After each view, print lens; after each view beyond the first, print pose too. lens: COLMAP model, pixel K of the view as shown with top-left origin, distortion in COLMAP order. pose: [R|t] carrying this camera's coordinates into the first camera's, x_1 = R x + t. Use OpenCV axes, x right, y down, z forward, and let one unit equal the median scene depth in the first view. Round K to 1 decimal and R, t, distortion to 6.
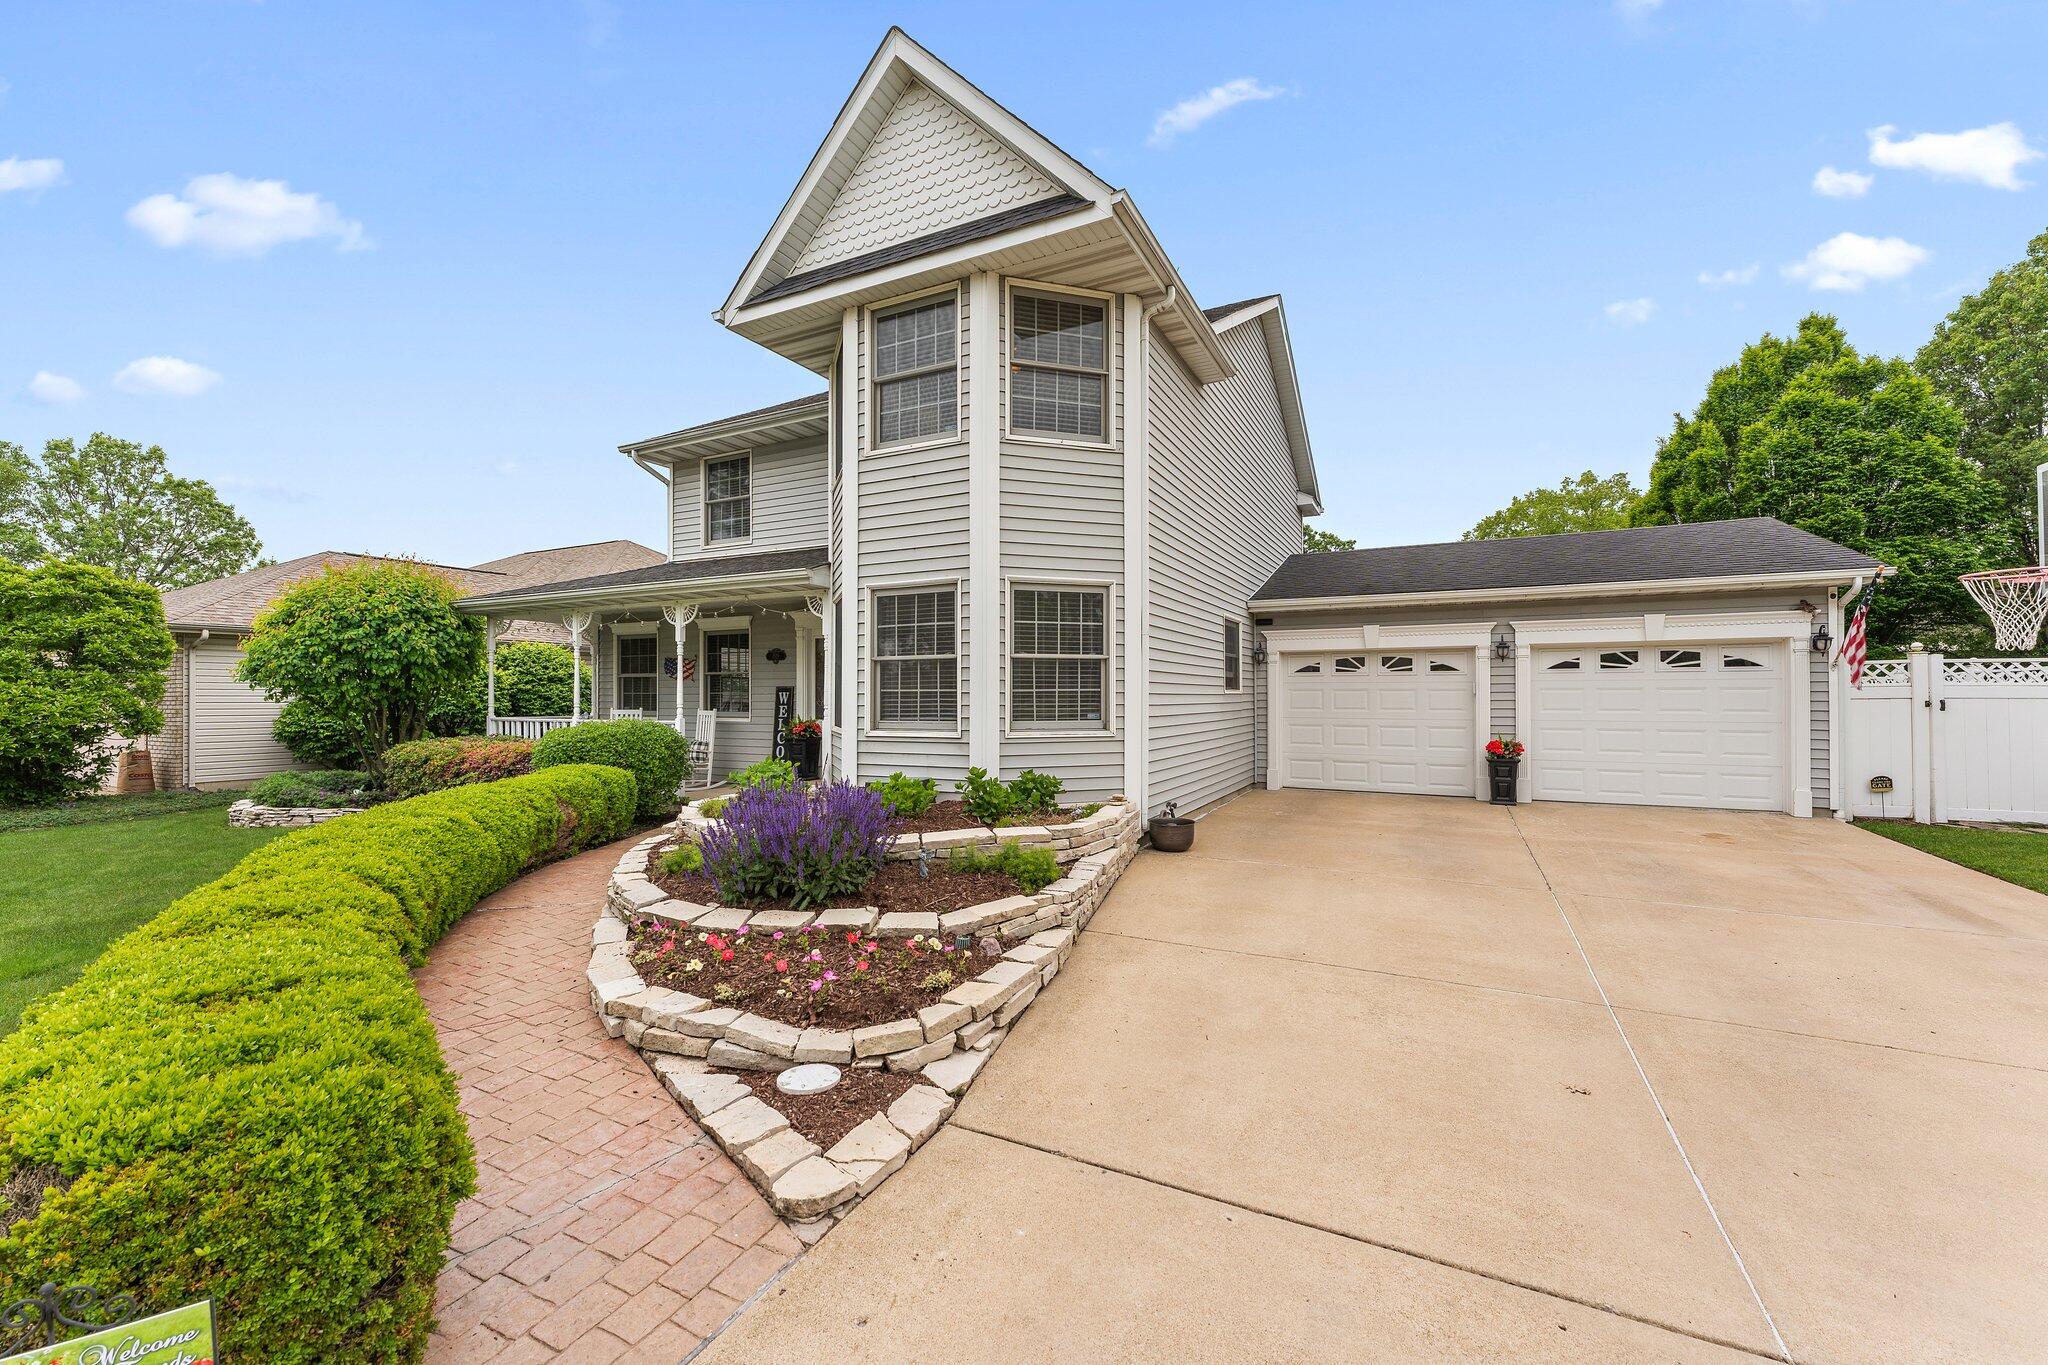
lens RADIAL K [[824.5, 0, 1018.7], [0, 824.5, 684.8], [0, 0, 1]] dist [0.008423, -0.000478]
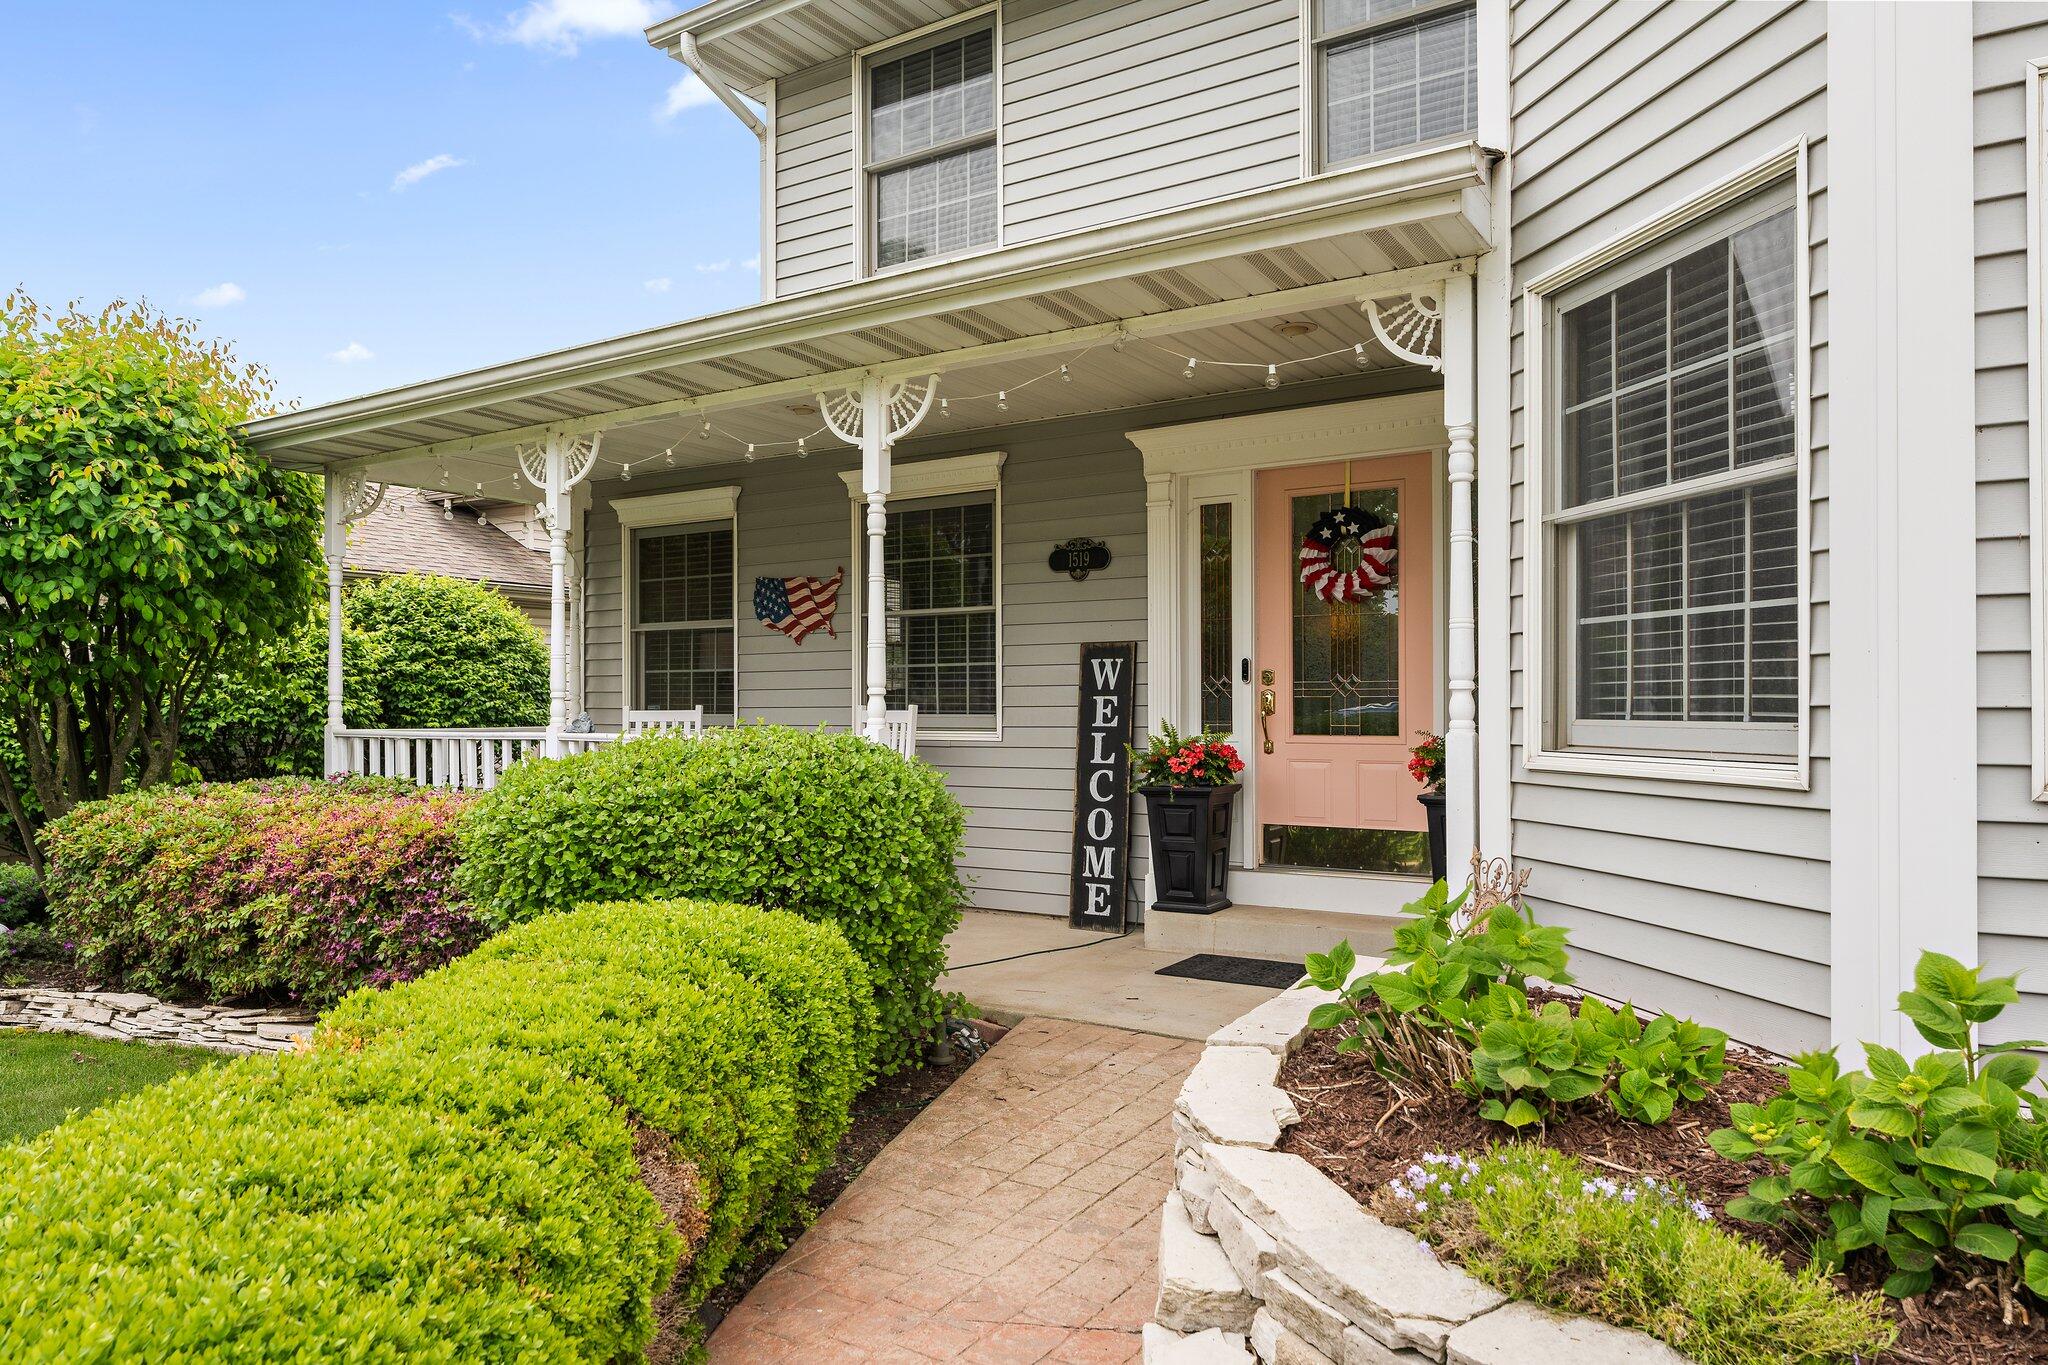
lens RADIAL K [[1236.4, 0, 1000.4], [0, 1236.4, 699.4], [0, 0, 1]] dist [0.002043, -0.000862]
pose [[0.996534, -0.000872, -0.083180, -0.313637], [0.001320, 0.999985, 0.005334, 0.025806], [0.083174, -0.005425, 0.996520, 0.504407]]
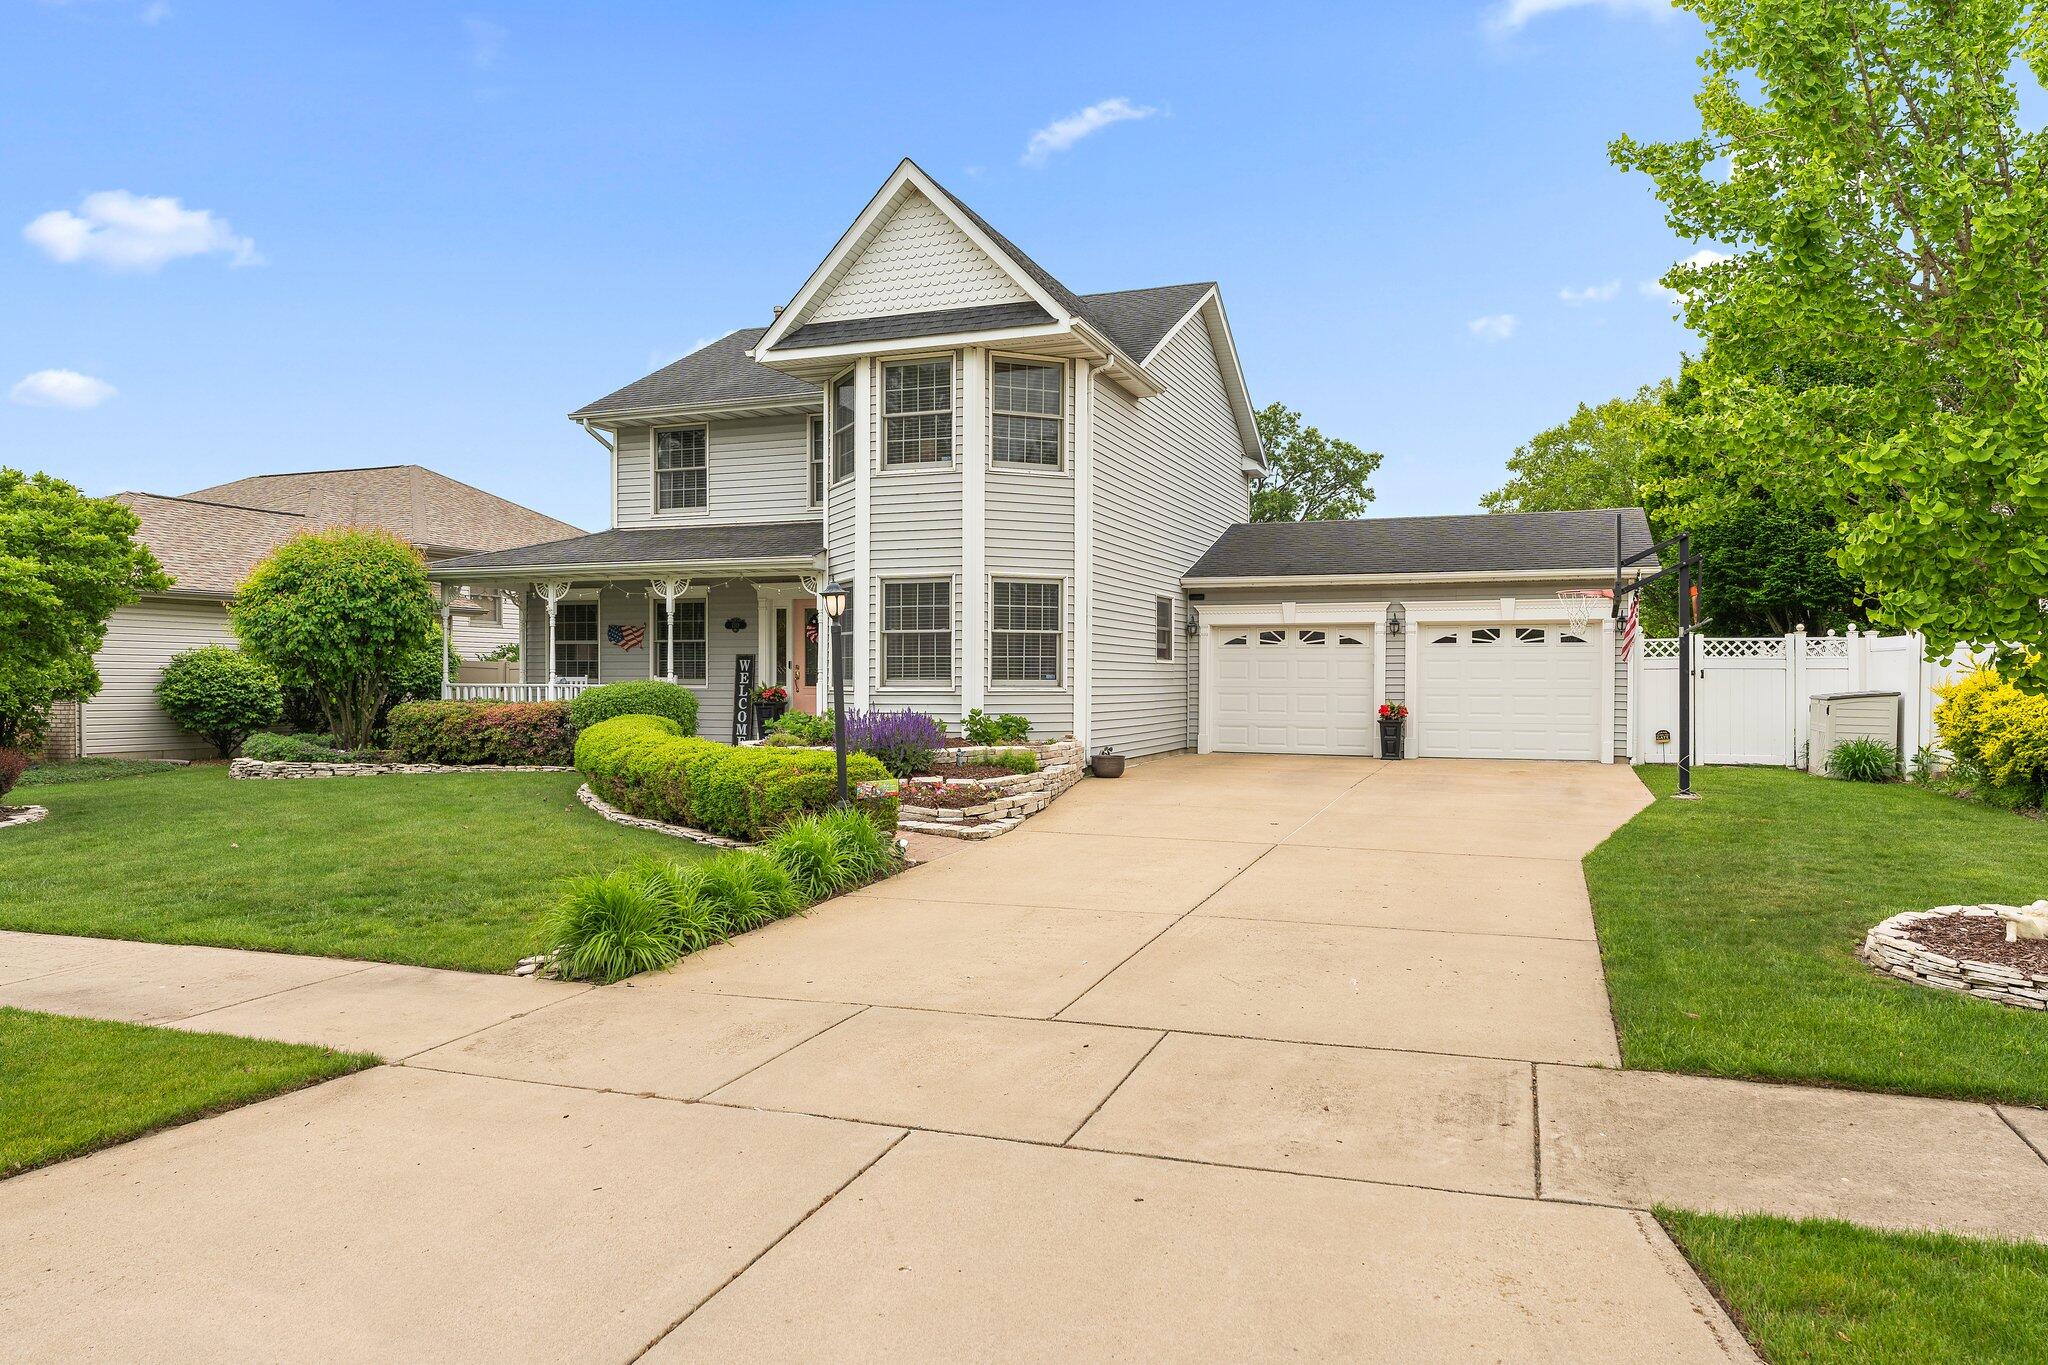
lens RADIAL K [[1569.4, 0, 1023.6], [0, 1569.4, 687.4], [0, 0, 1]] dist [0.039457, 0.000262]
pose [[0.992665, 0.003915, 0.120838, -0.191421], [-0.005727, 0.999876, 0.014651, 0.013841], [-0.120765, -0.015235, 0.992564, -1.115570]]
